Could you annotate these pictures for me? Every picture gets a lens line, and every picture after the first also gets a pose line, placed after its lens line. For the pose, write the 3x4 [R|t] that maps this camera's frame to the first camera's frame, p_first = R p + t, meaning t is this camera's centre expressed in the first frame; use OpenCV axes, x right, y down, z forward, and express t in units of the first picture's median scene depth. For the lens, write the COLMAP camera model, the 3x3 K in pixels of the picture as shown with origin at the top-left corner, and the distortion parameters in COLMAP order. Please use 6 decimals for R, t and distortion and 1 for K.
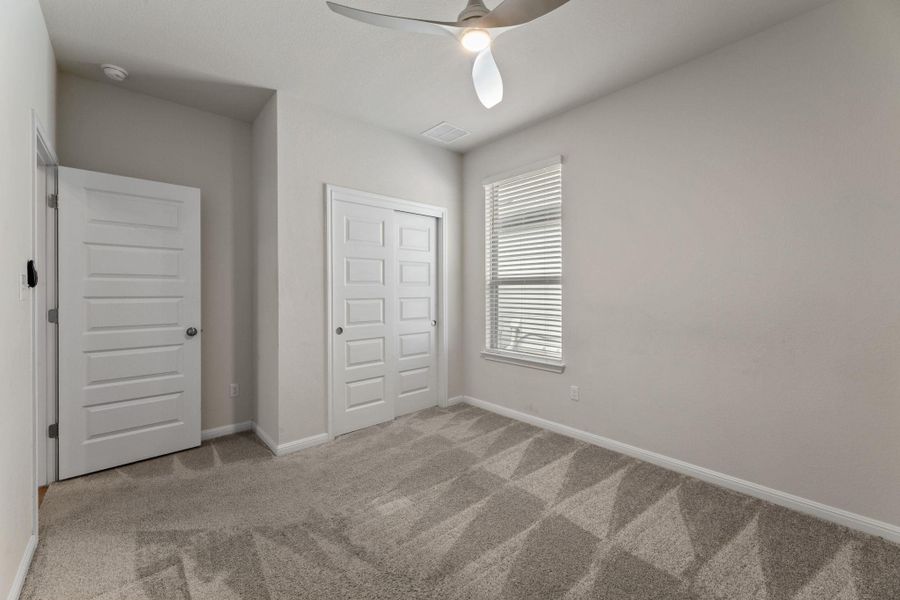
lens RADIAL K [[358.8, 0, 450.9], [0, 358.8, 295.1], [0, 0, 1]] dist [0.001858, 0.000194]
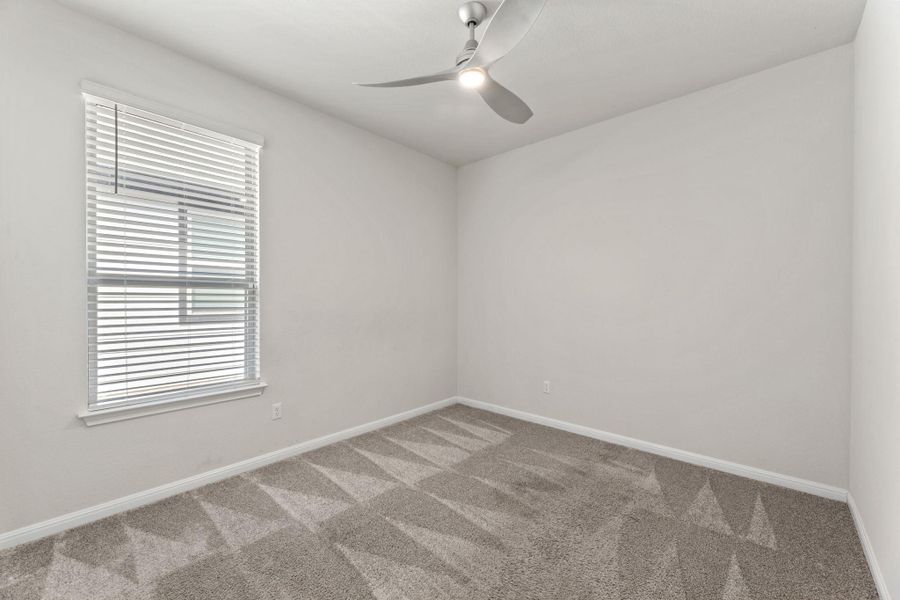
lens RADIAL K [[358.8, 0, 450.9], [0, 358.8, 295.1], [0, 0, 1]] dist [0.001858, 0.000194]
pose [[-0.104514, 0.013313, 0.994434, -0.651478], [0.004433, 0.999907, -0.012920, -0.006077], [-0.994514, 0.003058, -0.104563, 0.709346]]
